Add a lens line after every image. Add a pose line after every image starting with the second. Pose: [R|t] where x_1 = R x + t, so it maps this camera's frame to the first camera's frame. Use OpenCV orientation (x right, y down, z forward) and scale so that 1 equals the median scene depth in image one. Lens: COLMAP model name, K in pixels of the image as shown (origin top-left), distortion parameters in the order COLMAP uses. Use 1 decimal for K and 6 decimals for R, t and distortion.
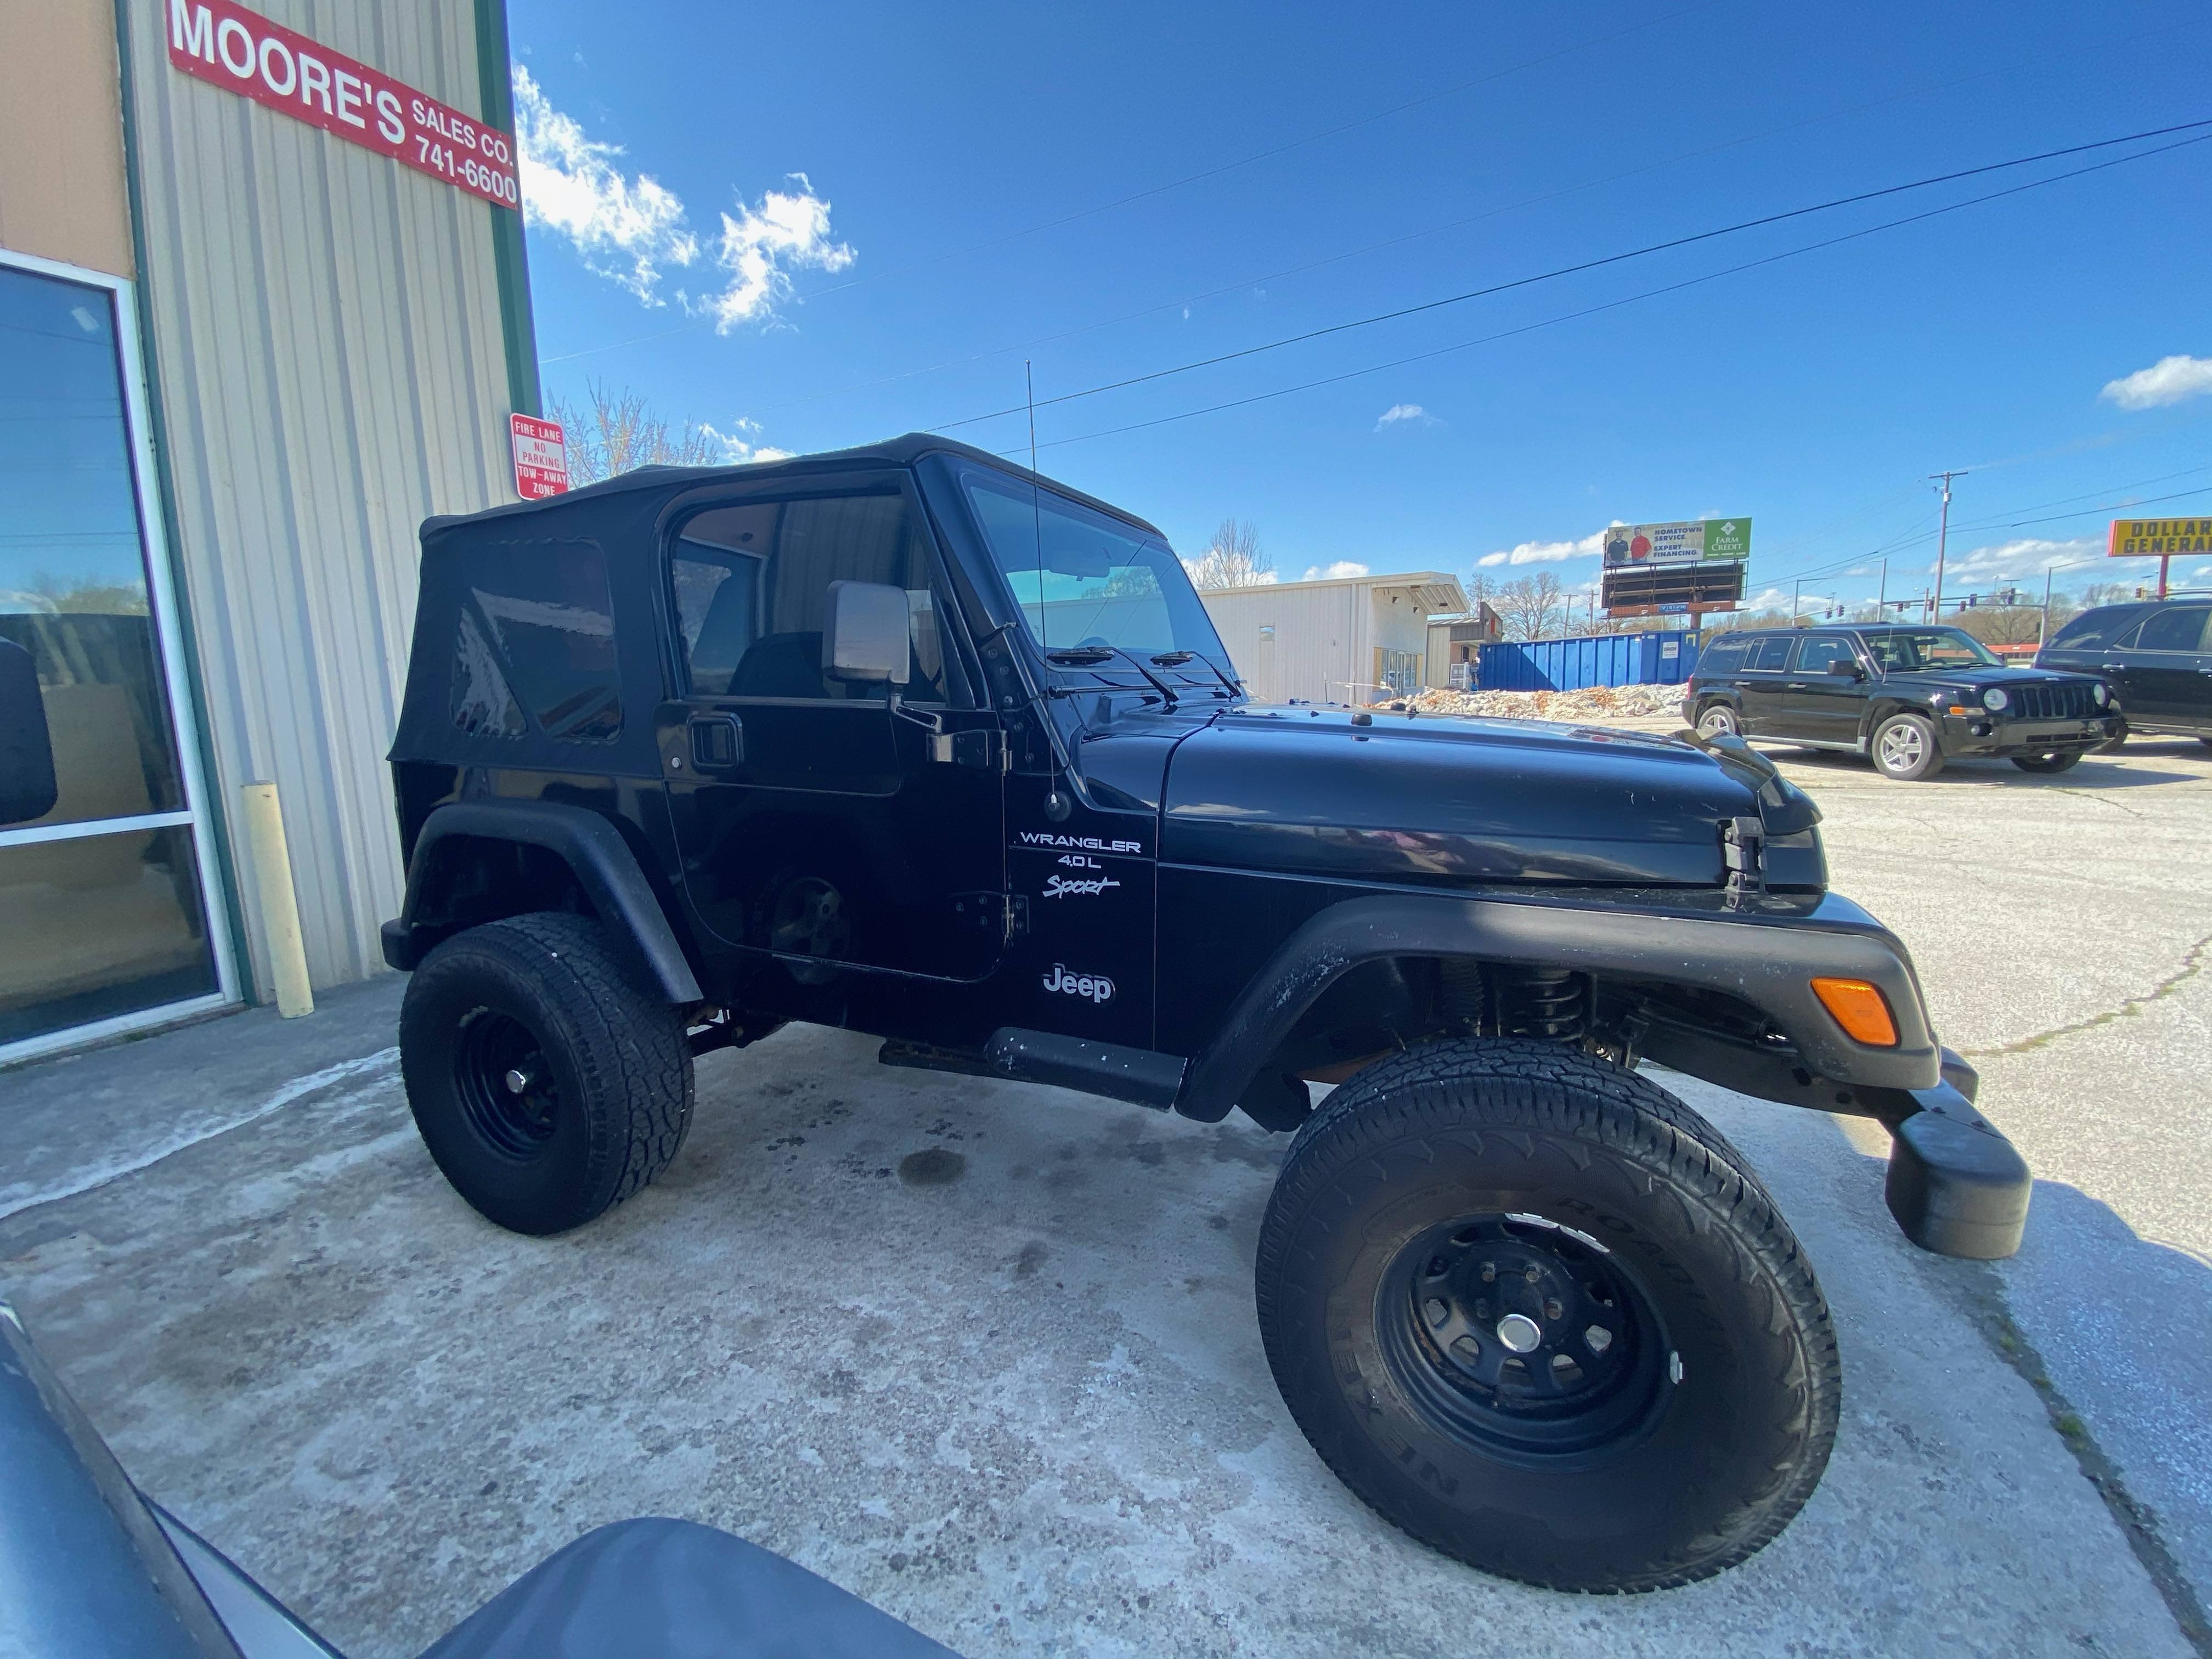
lens RADIAL K [[926.2, 0, 1106.0], [0, 926.2, 829.5], [0, 0, 1]] dist [0.001734, -0.013357]
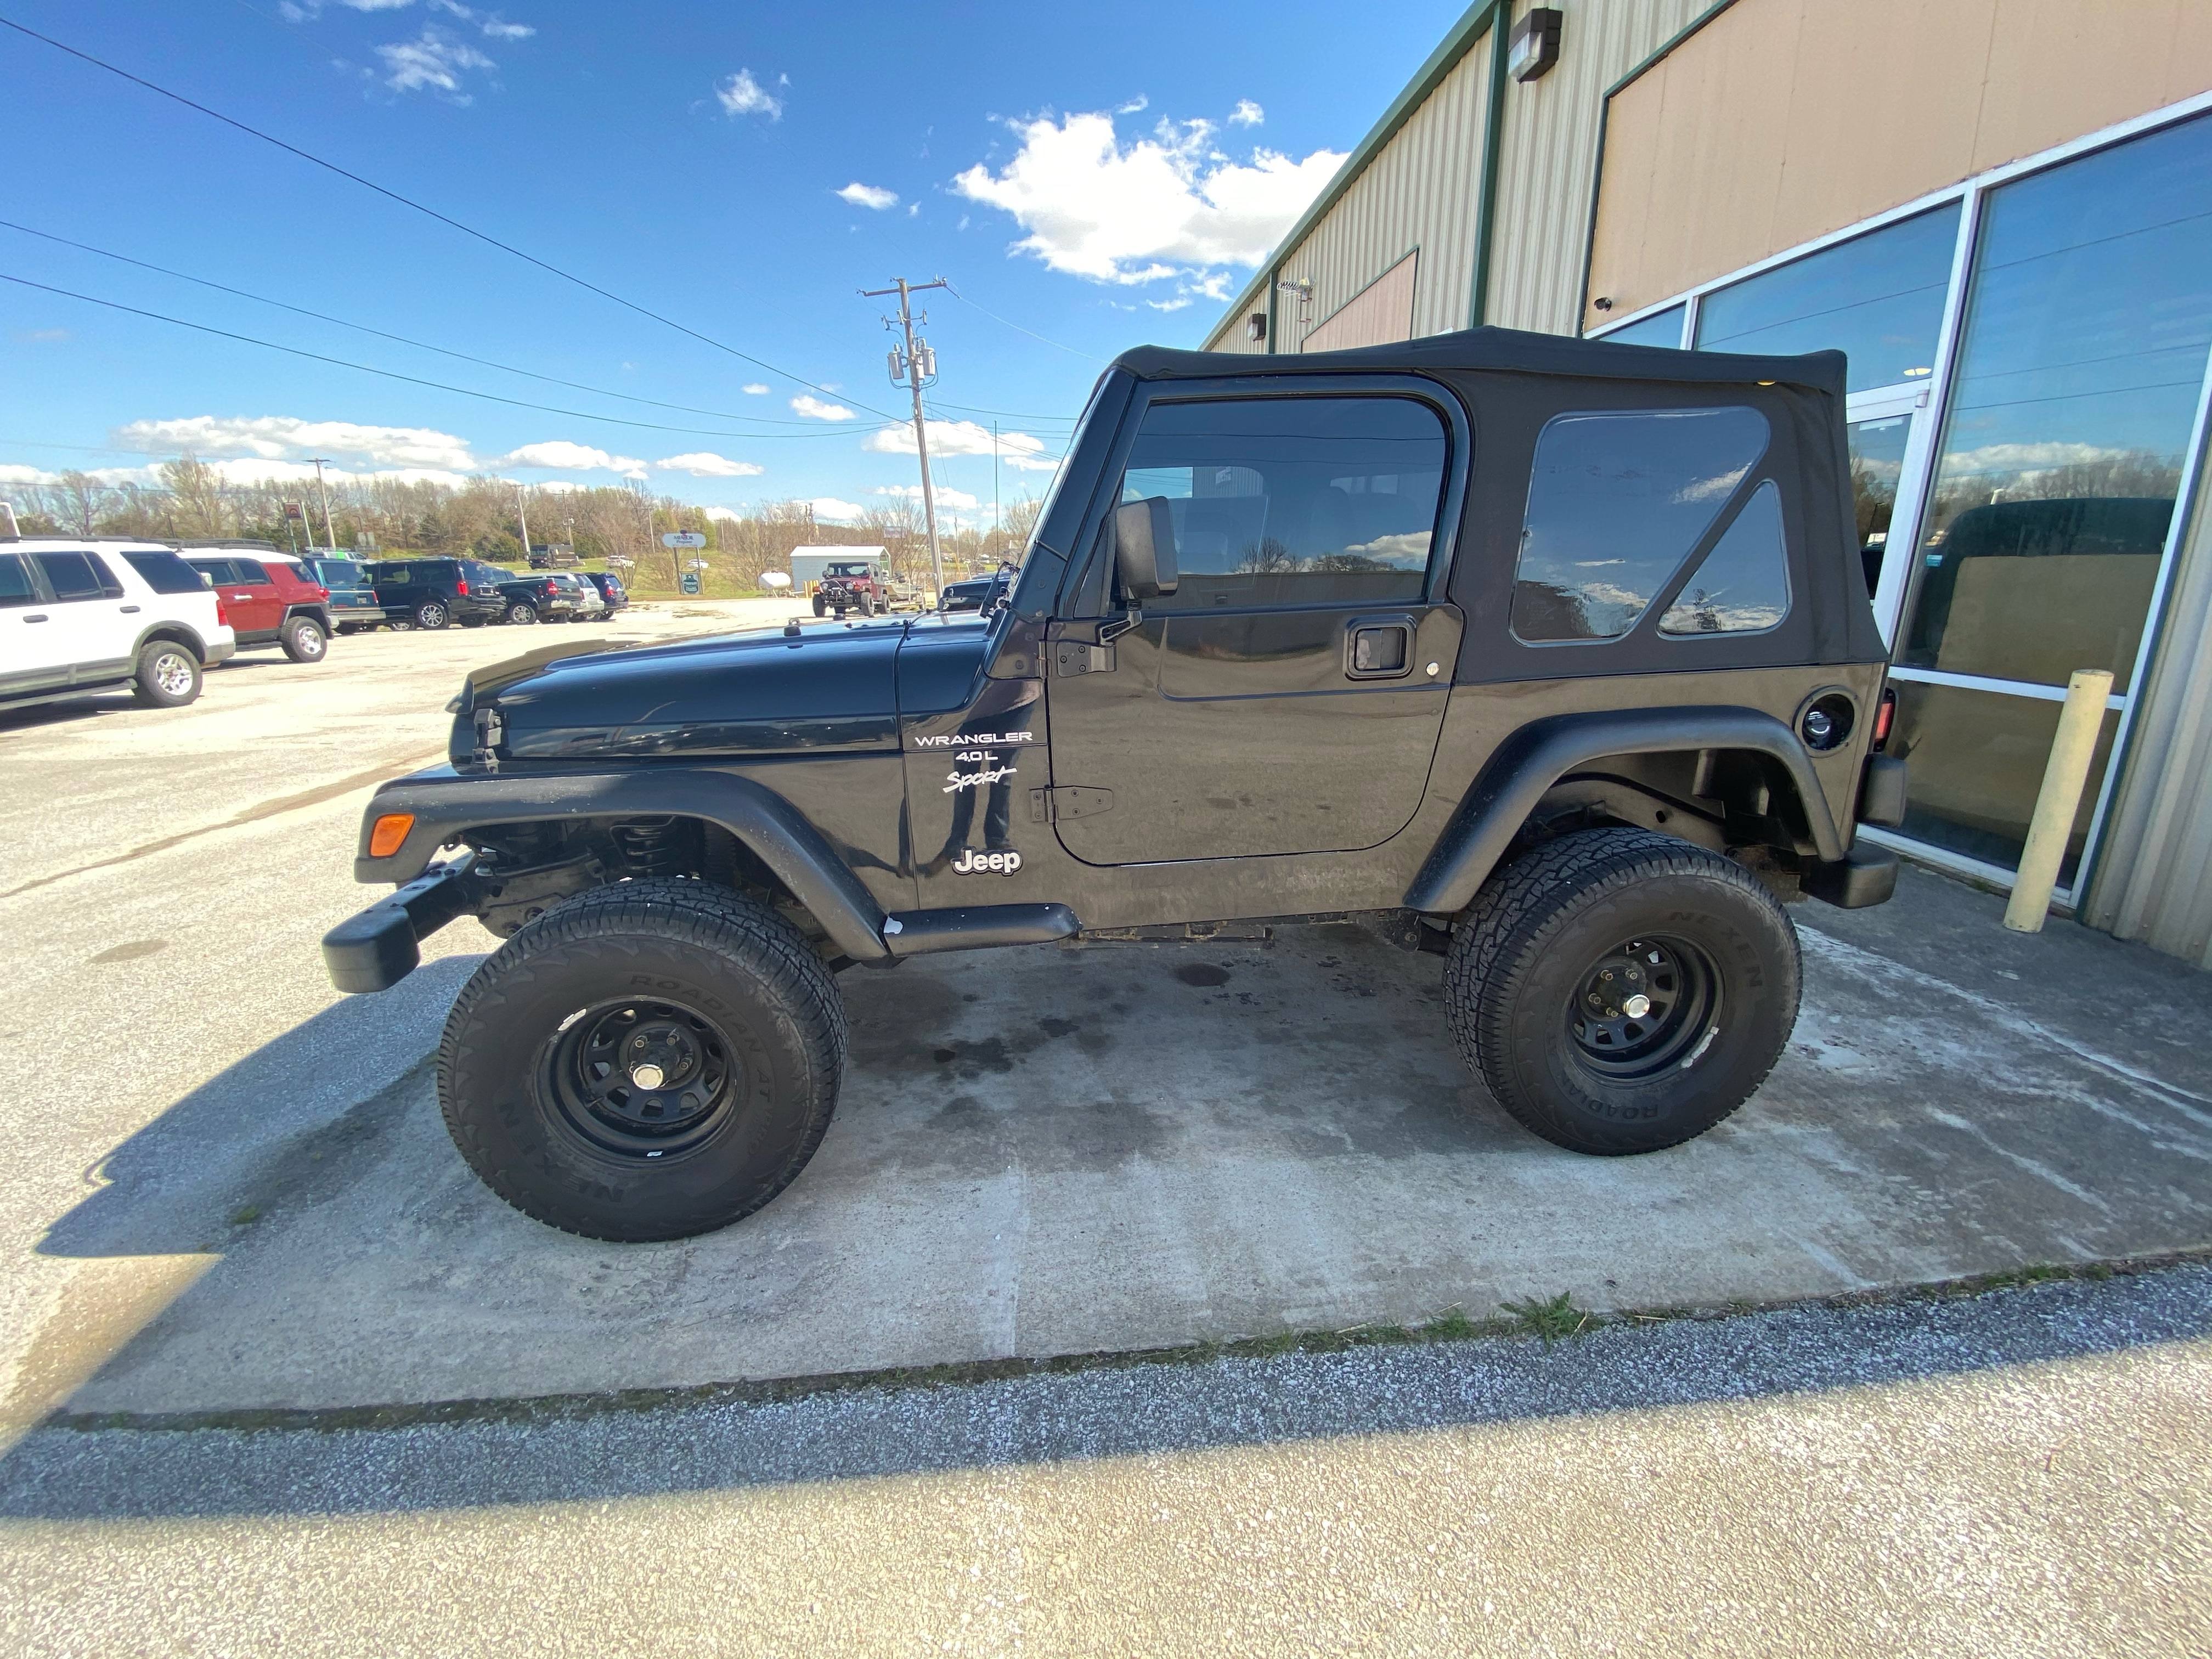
lens RADIAL K [[926.2, 0, 1106.0], [0, 926.2, 829.5], [0, 0, 1]] dist [0.001734, -0.013357]
pose [[-0.870880, 0.167900, -0.461927, 0.312989], [-0.045296, 0.908424, 0.415589, -0.221055], [0.489403, 0.382852, -0.783524, 1.208667]]
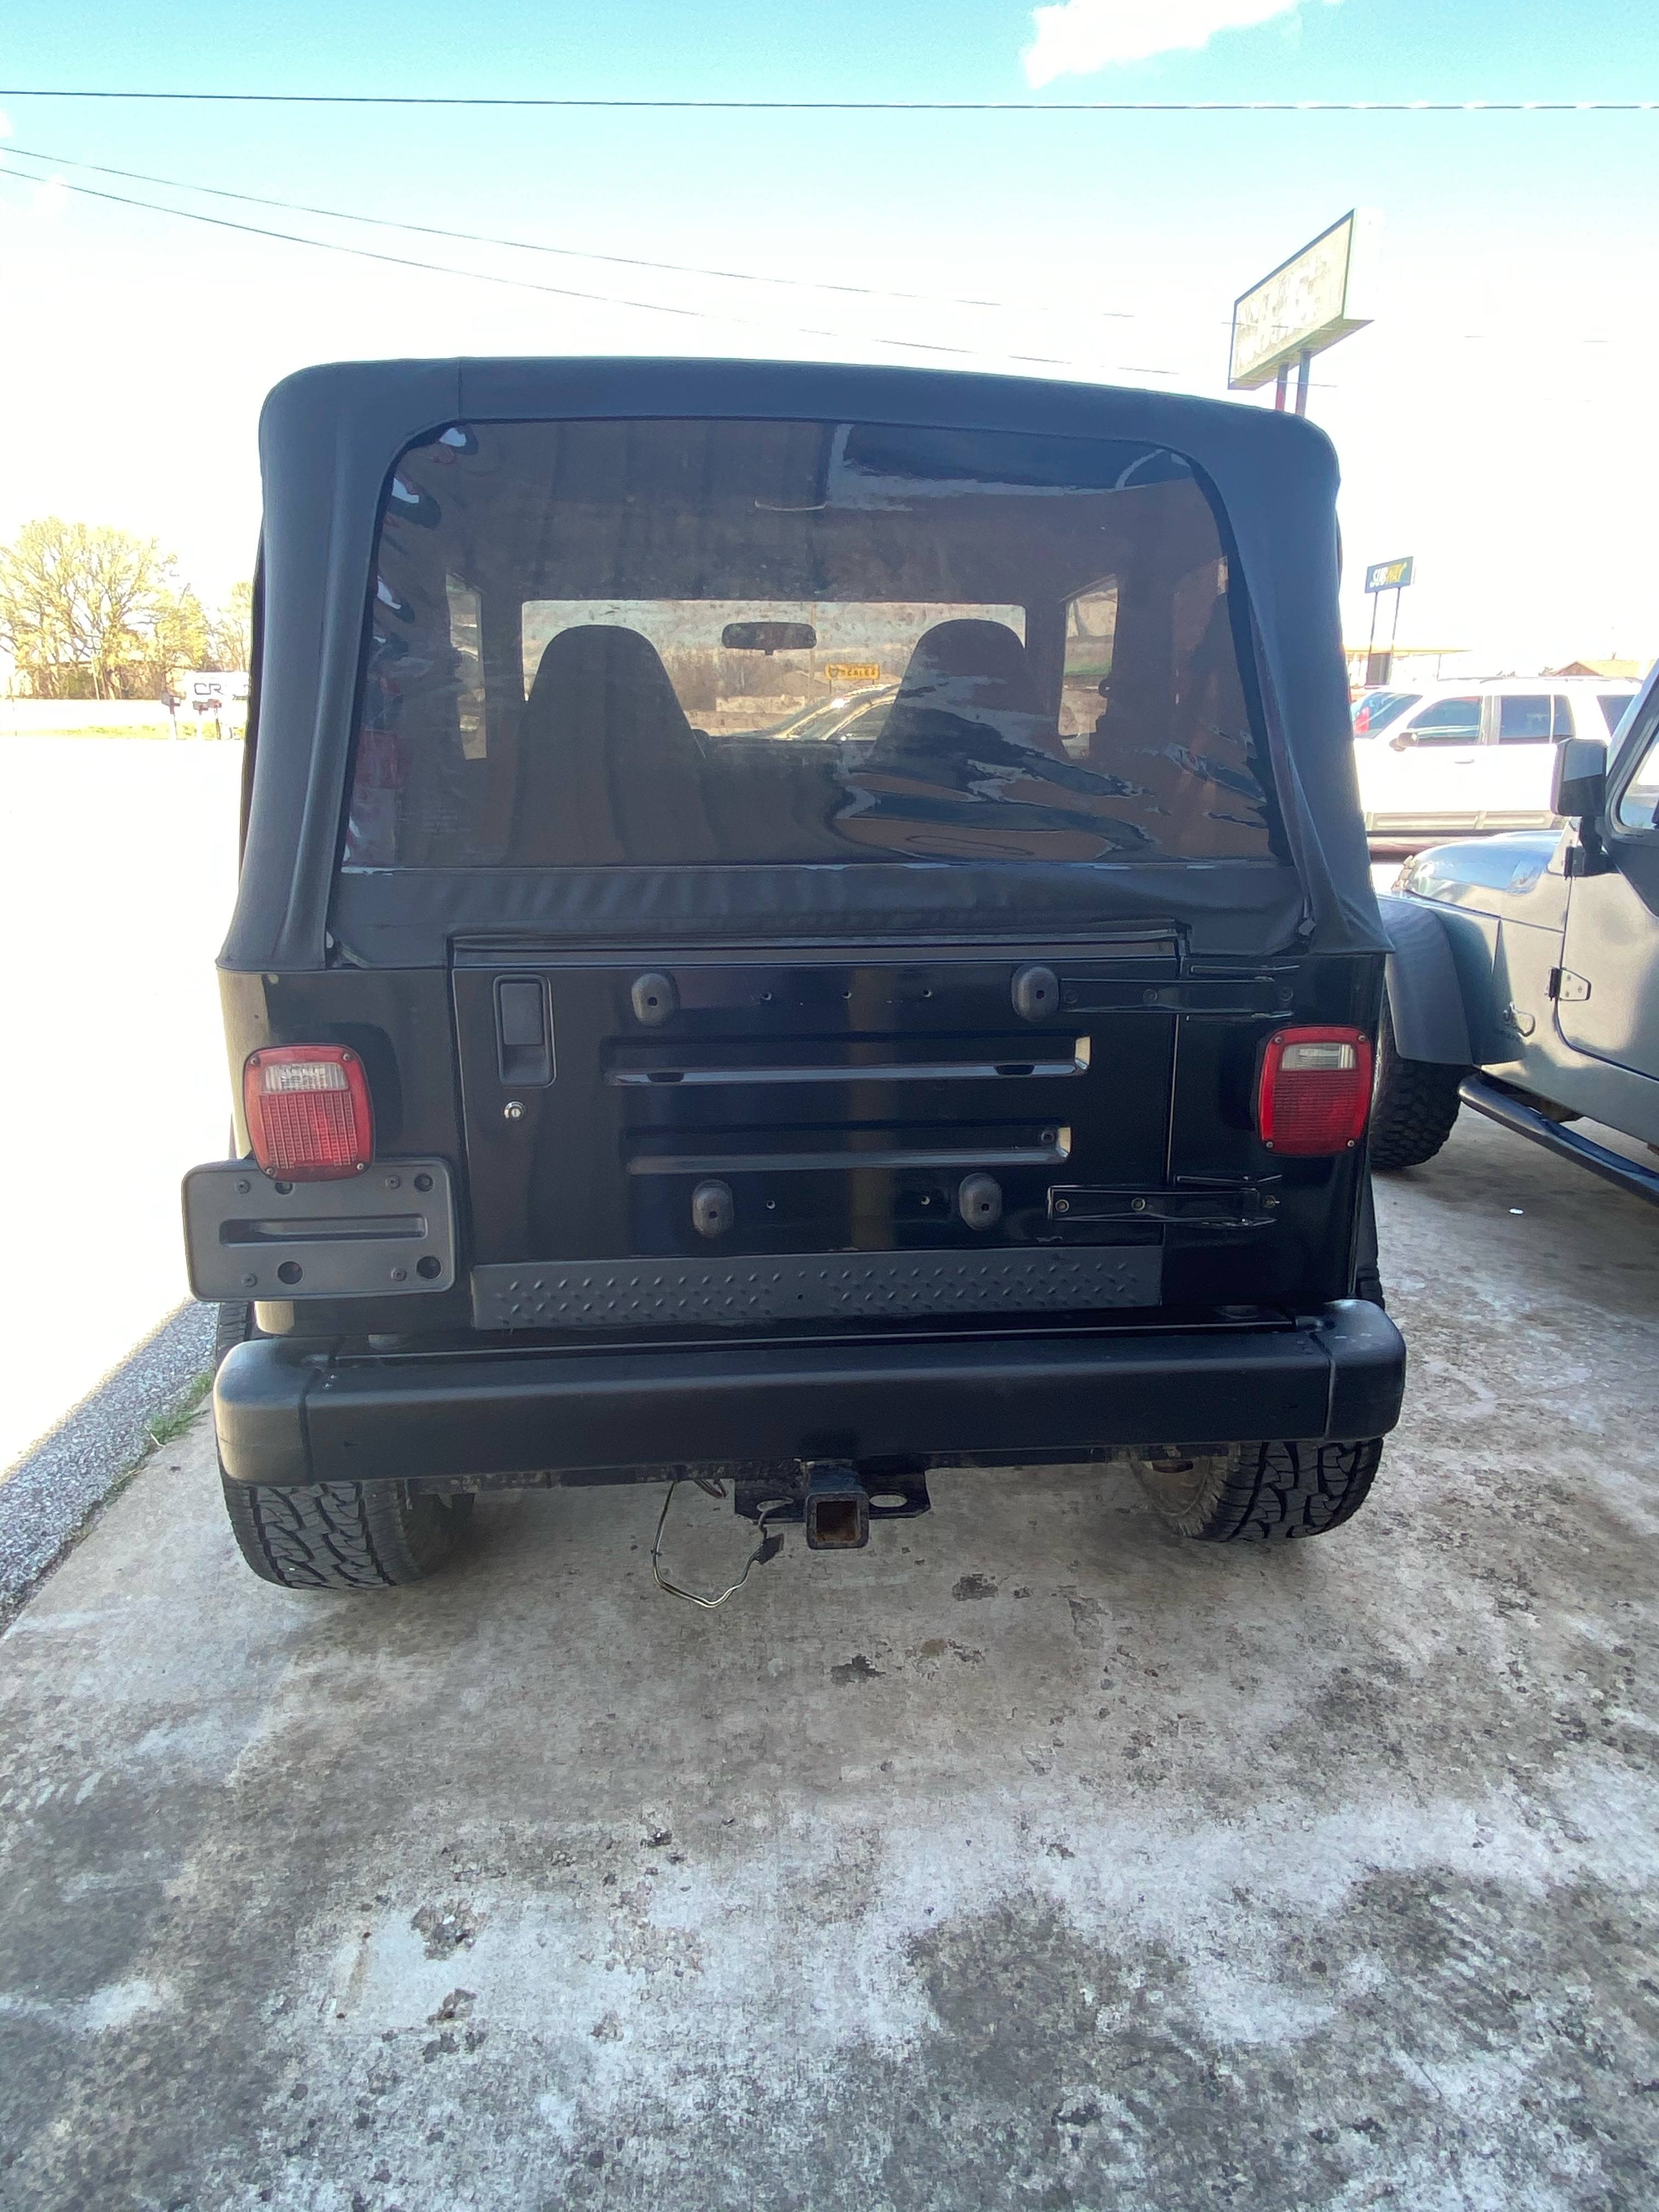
lens RADIAL K [[1307.3, 0, 829.5], [0, 1307.3, 1106.0], [0, 0, 1]] dist [0.001650, -0.014596]
pose [[-0.461148, -0.214534, 0.860998, -0.786240], [0.164505, 0.932840, 0.320542, -0.170167], [-0.871941, 0.289456, -0.394886, 0.972890]]
